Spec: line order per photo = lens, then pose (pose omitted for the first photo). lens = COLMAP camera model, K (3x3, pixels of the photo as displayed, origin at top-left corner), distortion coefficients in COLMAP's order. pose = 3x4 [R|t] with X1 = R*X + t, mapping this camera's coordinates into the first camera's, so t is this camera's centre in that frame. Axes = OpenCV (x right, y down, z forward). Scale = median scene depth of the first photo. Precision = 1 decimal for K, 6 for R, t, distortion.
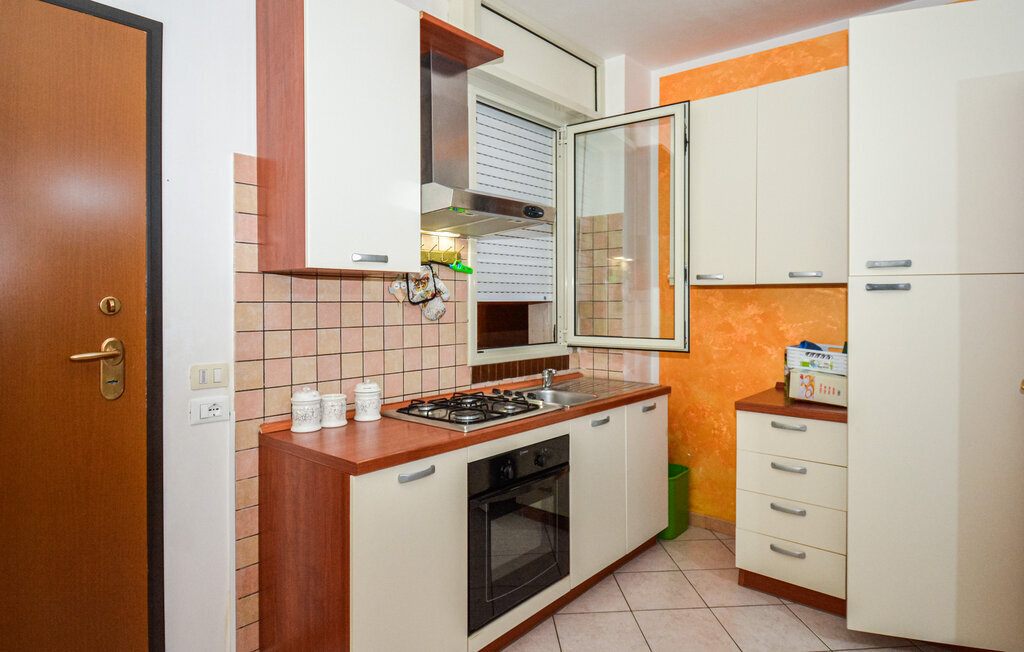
lens RADIAL K [[576.1, 0, 530.6], [0, 576.1, 304.0], [0, 0, 1]] dist [0.009880, -0.001082]
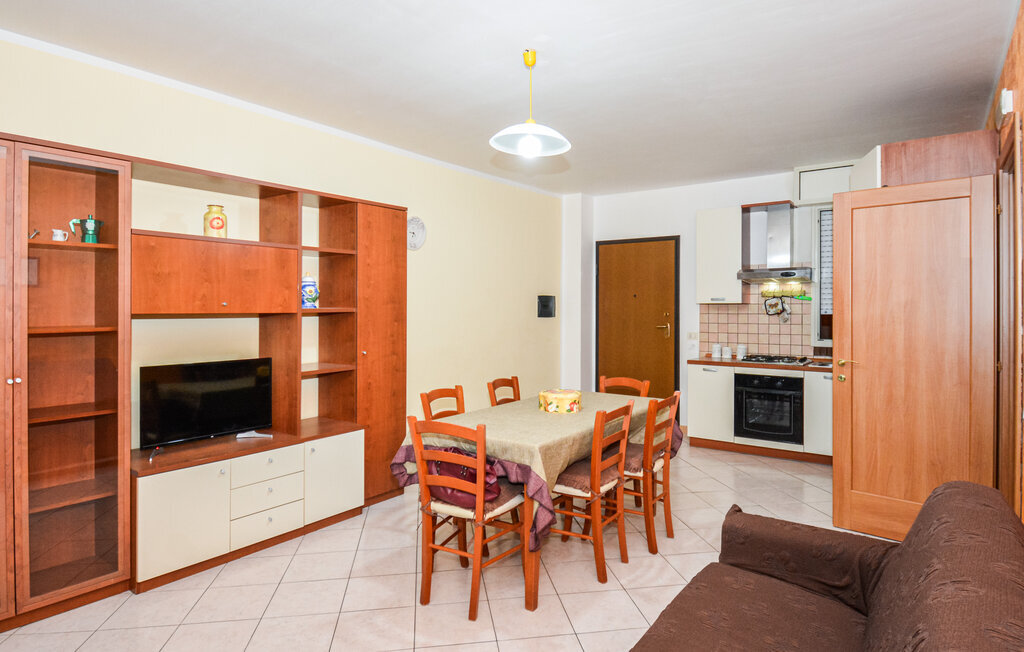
lens RADIAL K [[576.1, 0, 521.1], [0, 576.1, 318.0], [0, 0, 1]] dist [0.009880, -0.001082]
pose [[0.092499, 0.020788, -0.995496, 1.933285], [-0.004375, 0.999781, 0.020471, -0.029915], [0.995703, 0.002462, 0.092569, -0.208680]]
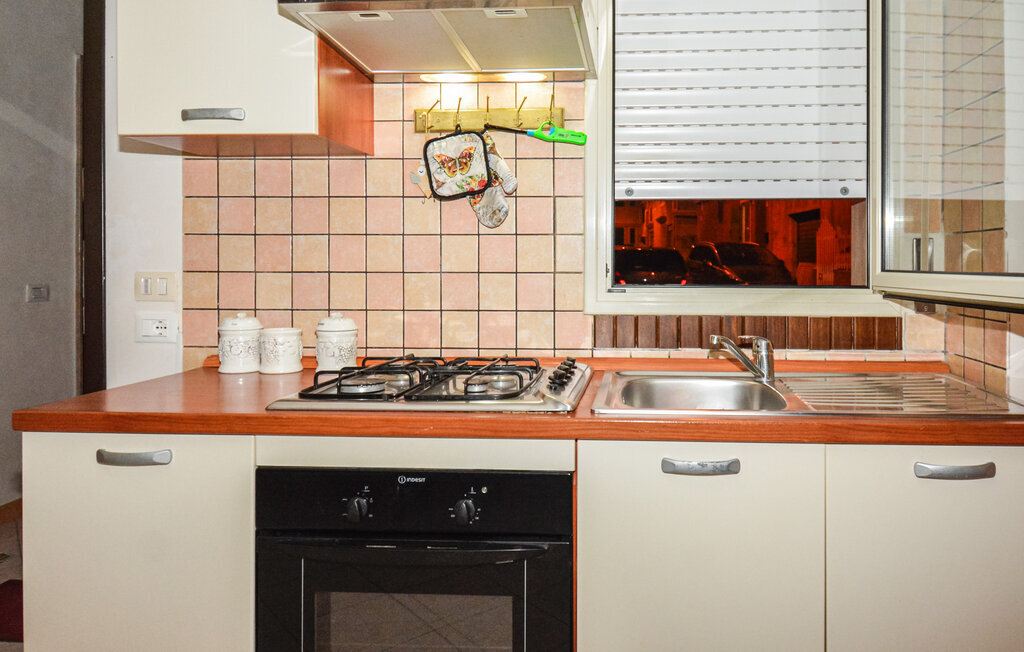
lens RADIAL K [[720.9, 0, 609.0], [0, 720.9, 263.3], [0, 0, 1]] dist [0.014405, 0.005482]
pose [[0.607657, 0.007193, -0.794167, 0.483137], [-0.005994, 0.999972, 0.004471, 0.060447], [0.794177, 0.002044, 0.607683, 0.644643]]
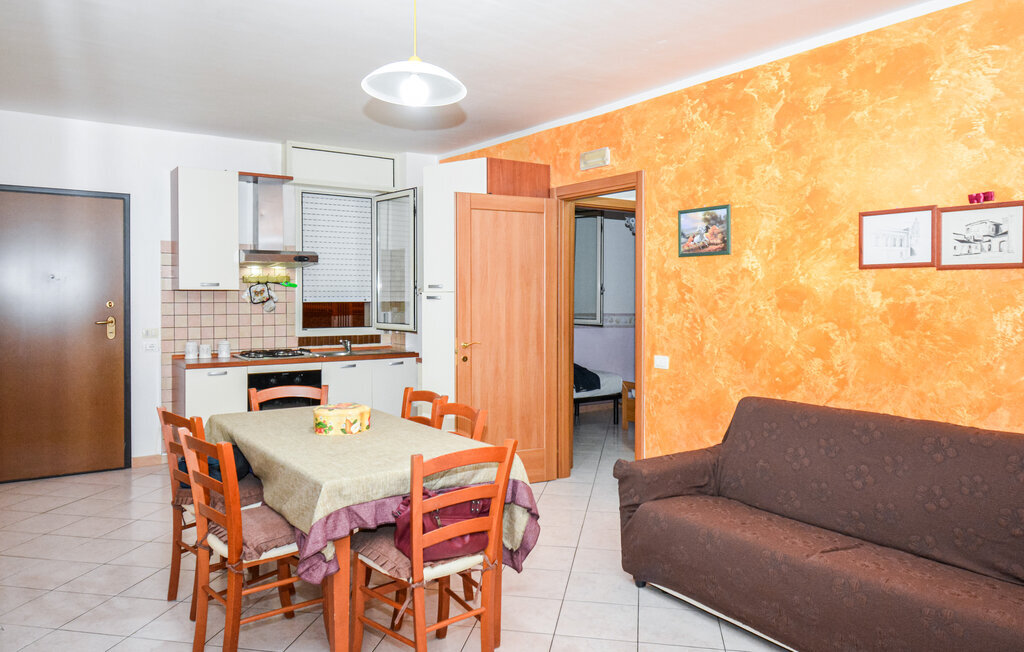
lens RADIAL K [[700.4, 0, 518.0], [0, 700.4, 309.2], [0, 0, 1]] dist [0.018974, -0.006455]
pose [[0.968732, 0.009455, -0.247930, 1.234674], [-0.005433, 0.999842, 0.016900, -0.025732], [0.248051, -0.015025, 0.968630, -1.093692]]
